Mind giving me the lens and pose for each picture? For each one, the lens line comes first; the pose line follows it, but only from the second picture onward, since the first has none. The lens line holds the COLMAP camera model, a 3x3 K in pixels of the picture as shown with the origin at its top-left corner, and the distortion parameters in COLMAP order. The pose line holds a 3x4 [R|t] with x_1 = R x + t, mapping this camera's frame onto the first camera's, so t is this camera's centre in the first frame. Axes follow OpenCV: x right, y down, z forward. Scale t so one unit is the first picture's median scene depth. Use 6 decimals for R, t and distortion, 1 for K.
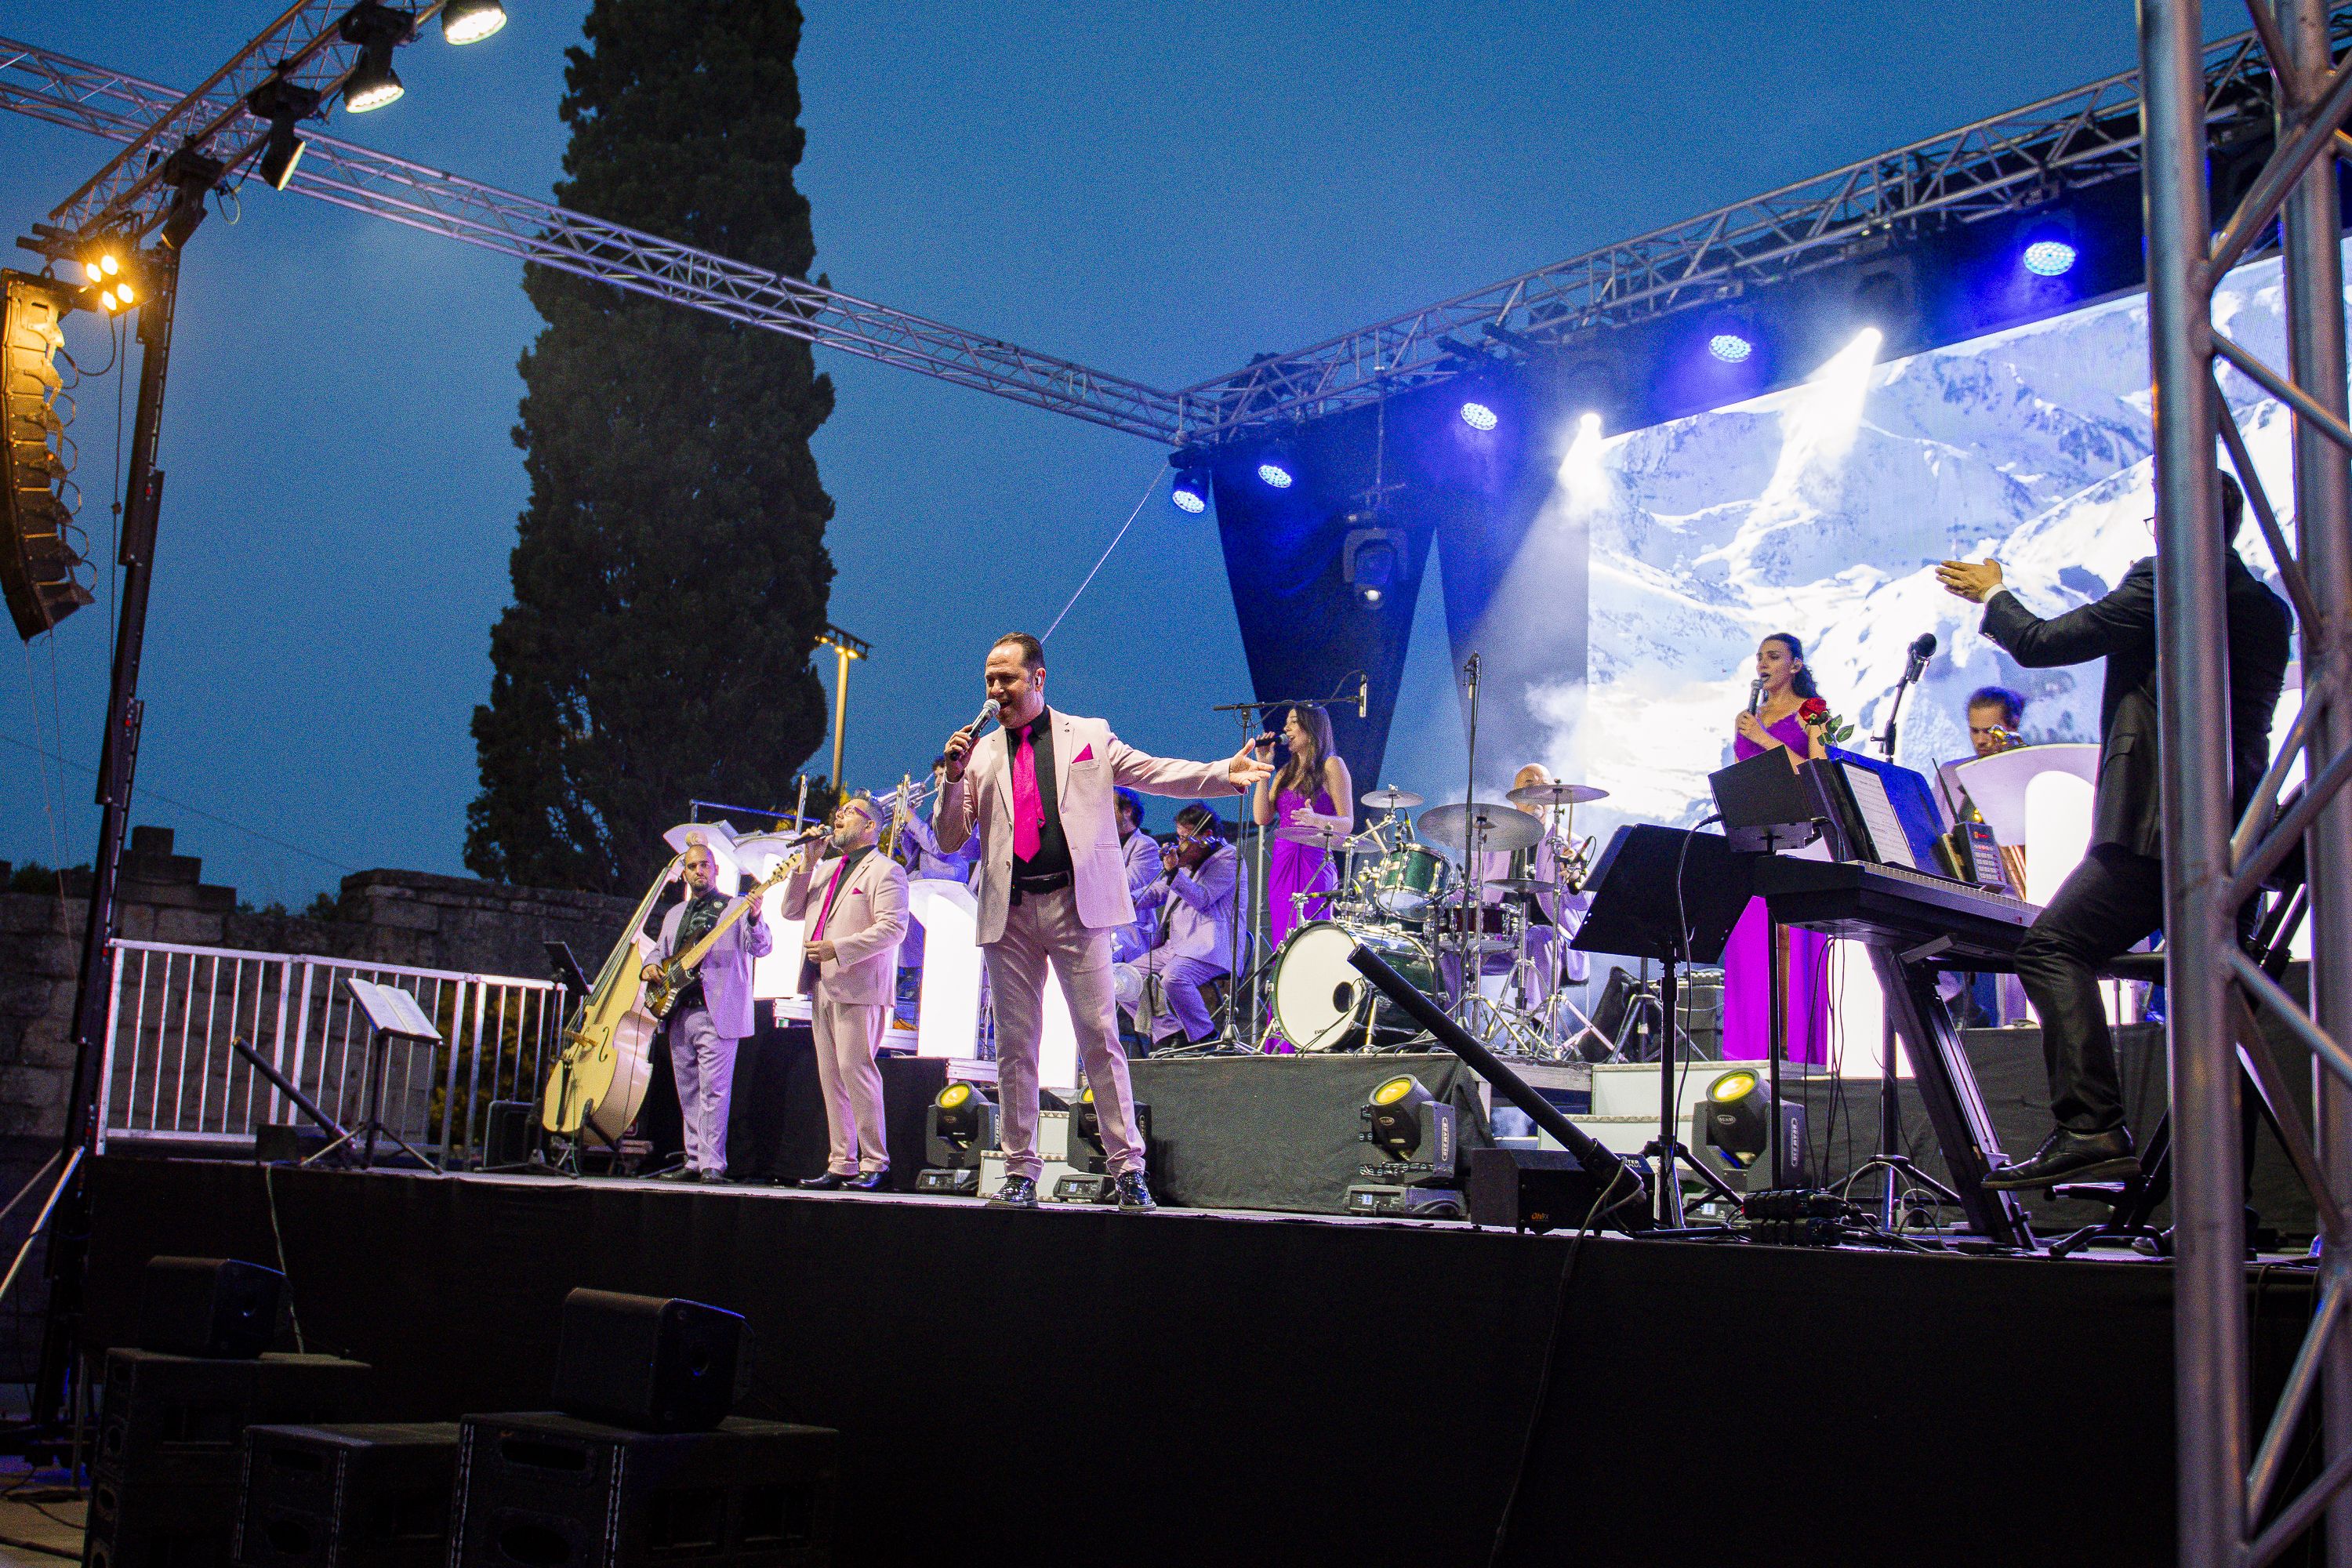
lens RADIAL K [[2450.8, 0, 1176.0], [0, 2450.8, 784.0], [0, 0, 1]] dist [-0.053214, 0.001618]
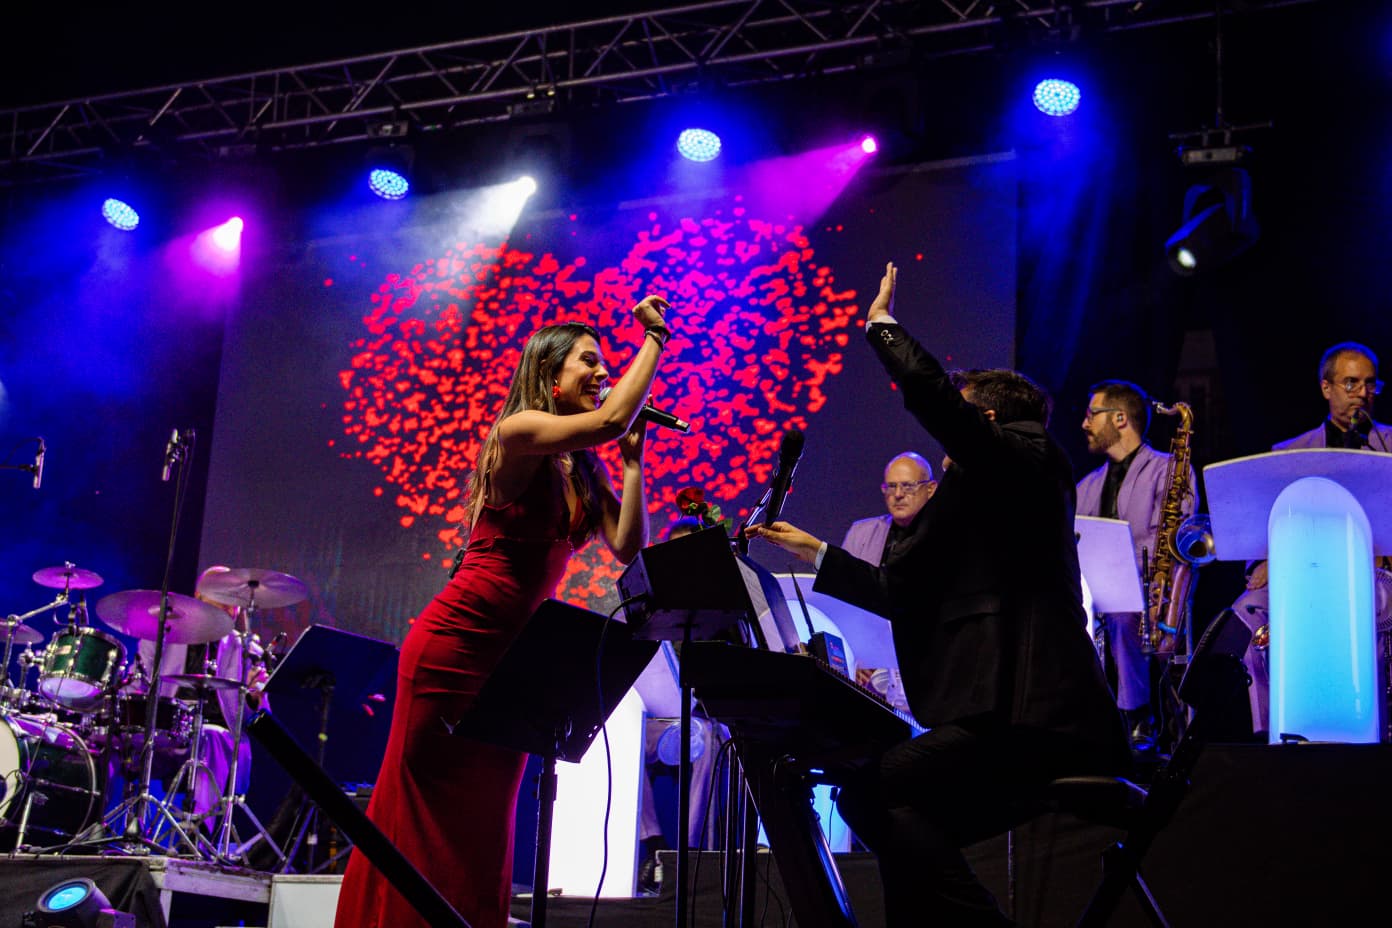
lens RADIAL K [[2223.9, 0, 696.0], [0, 2223.9, 464.0], [0, 0, 1]] dist [0.052960, -0.003632]
pose [[0.897702, 0.113787, 0.425657, -0.061853], [-0.082588, 0.992410, -0.091117, 0.020365], [-0.432794, 0.046642, 0.900286, 0.132167]]
